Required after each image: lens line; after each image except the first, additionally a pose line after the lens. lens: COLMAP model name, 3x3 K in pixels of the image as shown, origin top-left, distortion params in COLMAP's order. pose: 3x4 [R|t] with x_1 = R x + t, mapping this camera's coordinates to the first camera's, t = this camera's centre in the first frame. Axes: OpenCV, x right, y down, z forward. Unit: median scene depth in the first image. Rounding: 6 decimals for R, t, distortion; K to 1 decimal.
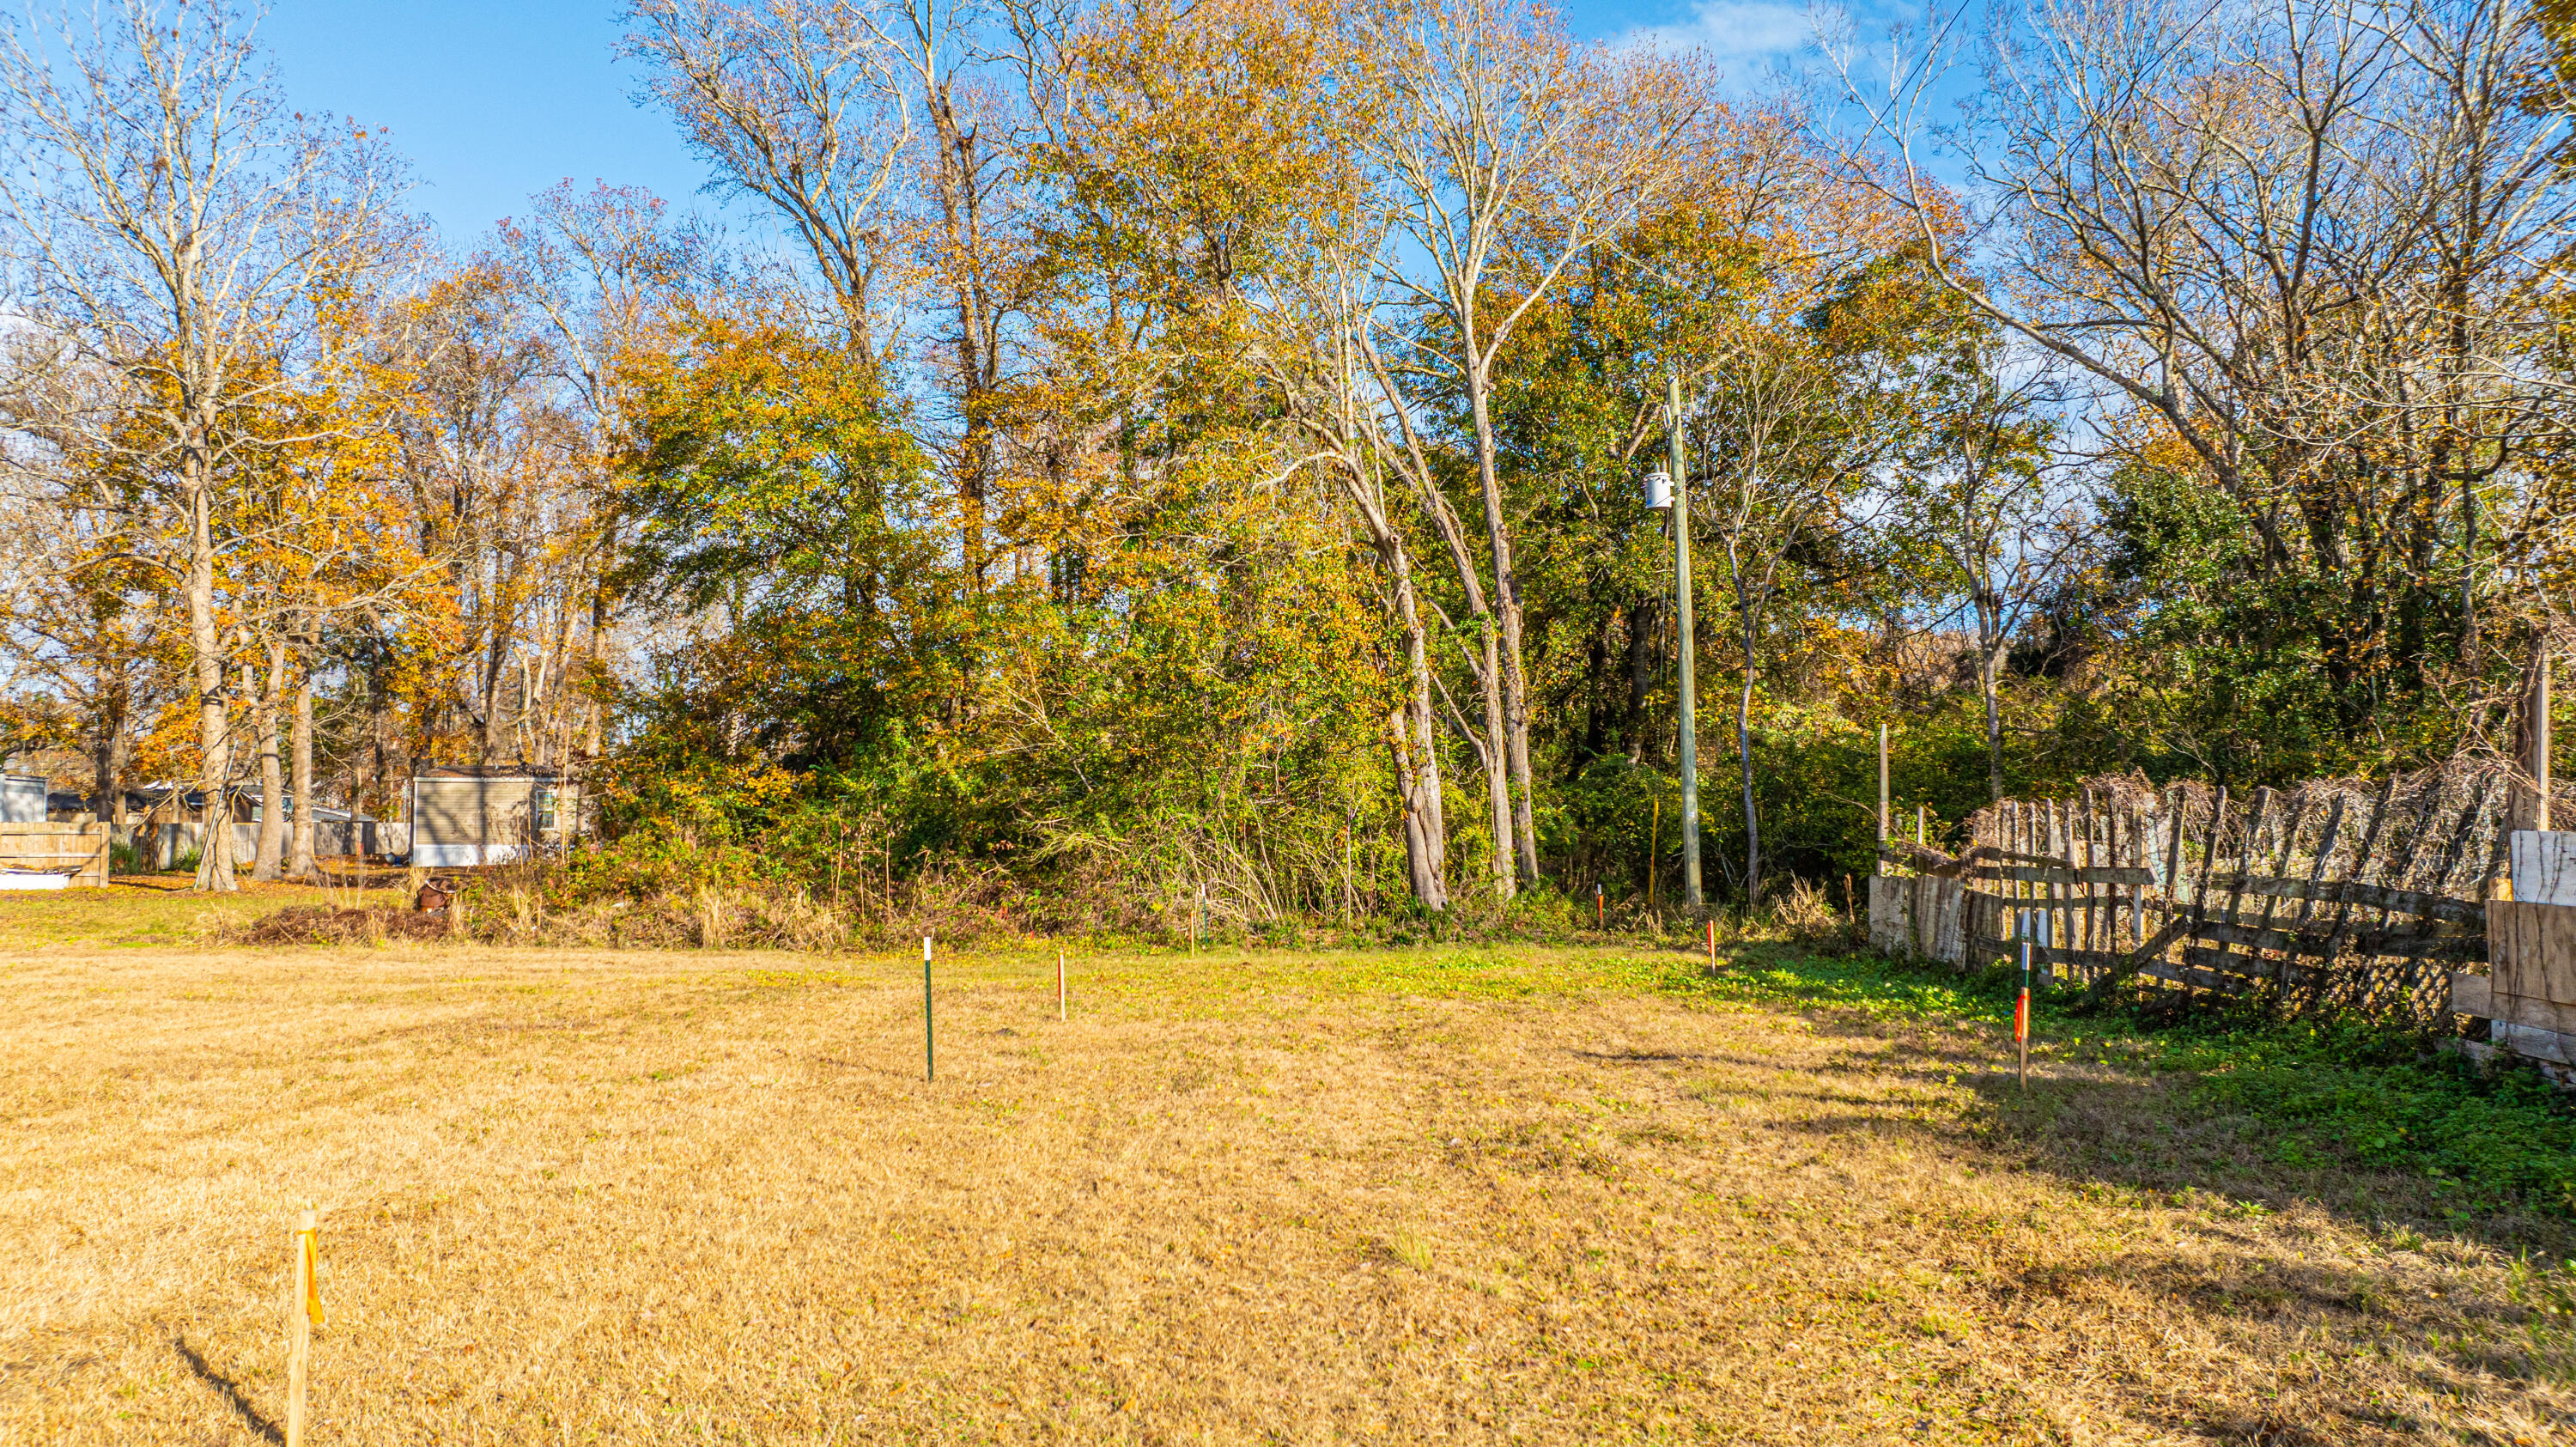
lens RADIAL K [[1808.0, 0, 1293.3], [0, 1808.0, 722.7], [0, 0, 1]] dist [-0.037191, 0.038728]
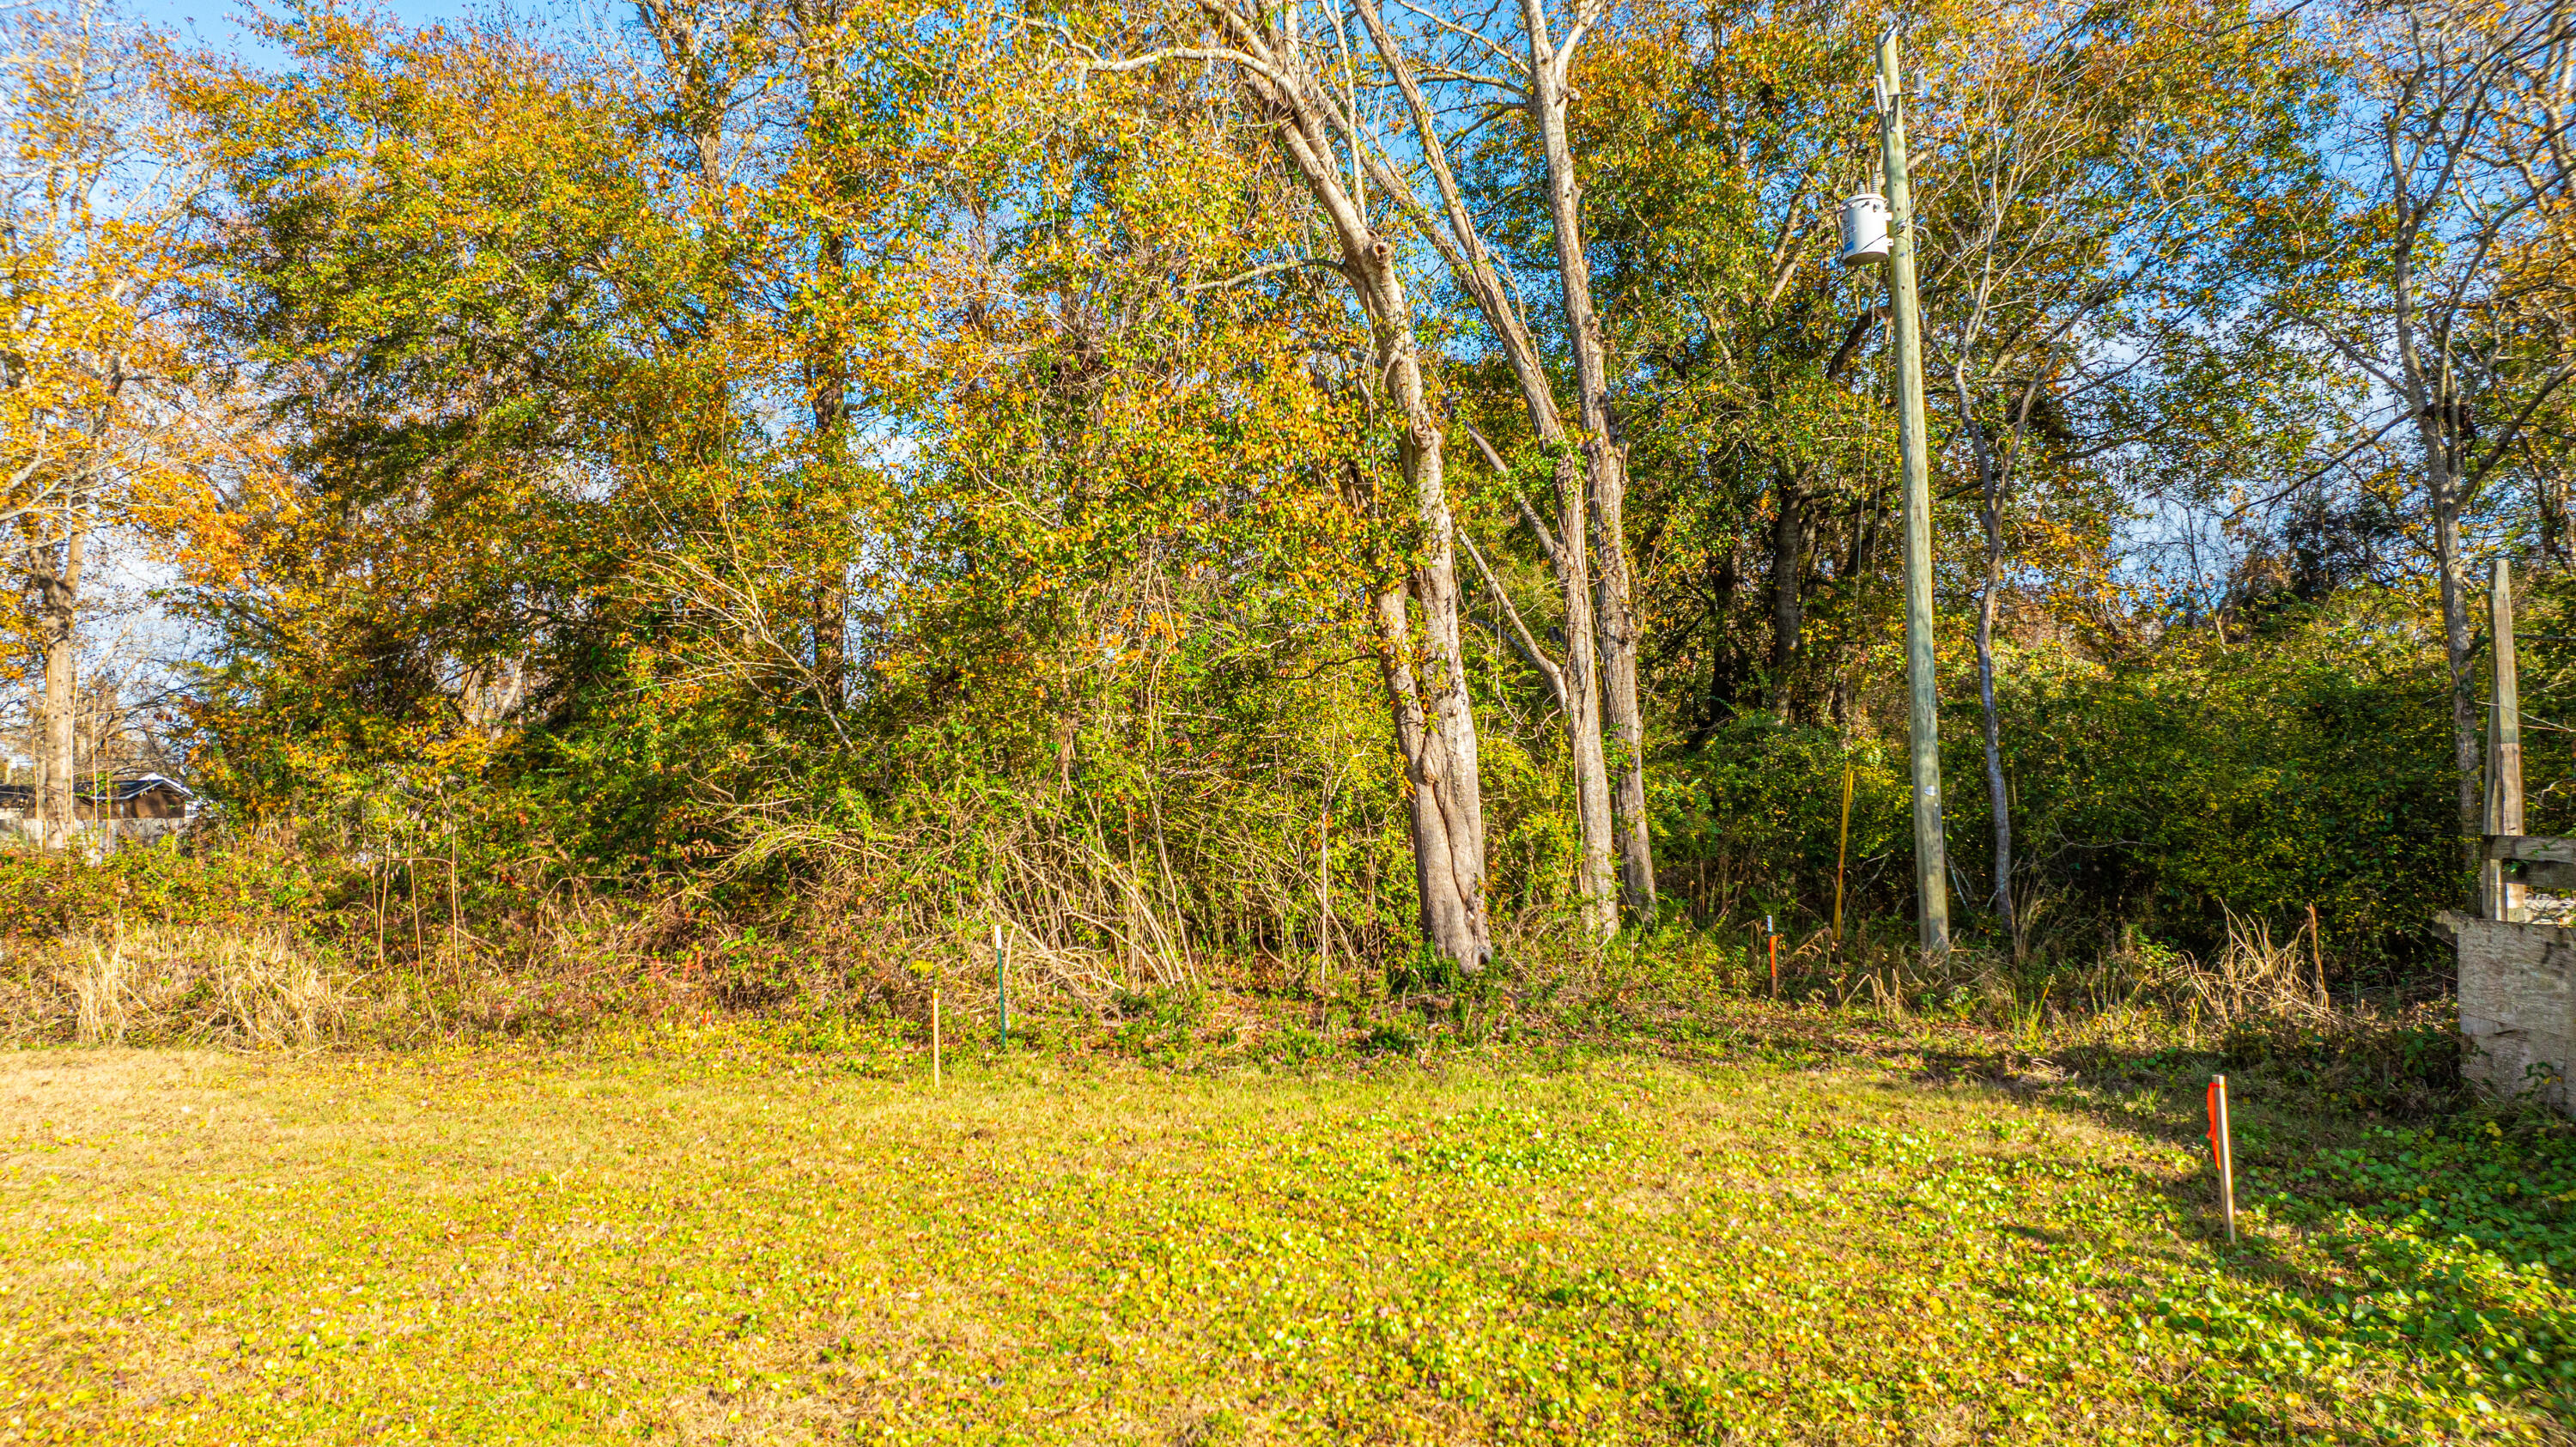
lens RADIAL K [[1808.0, 0, 1280.0], [0, 1808.0, 727.1], [0, 0, 1]] dist [-0.037191, 0.038728]
pose [[0.998393, -0.005317, -0.056422, 0.047975], [0.005587, 0.999974, 0.004634, 0.026812], [0.056396, -0.004942, 0.998396, 0.418947]]
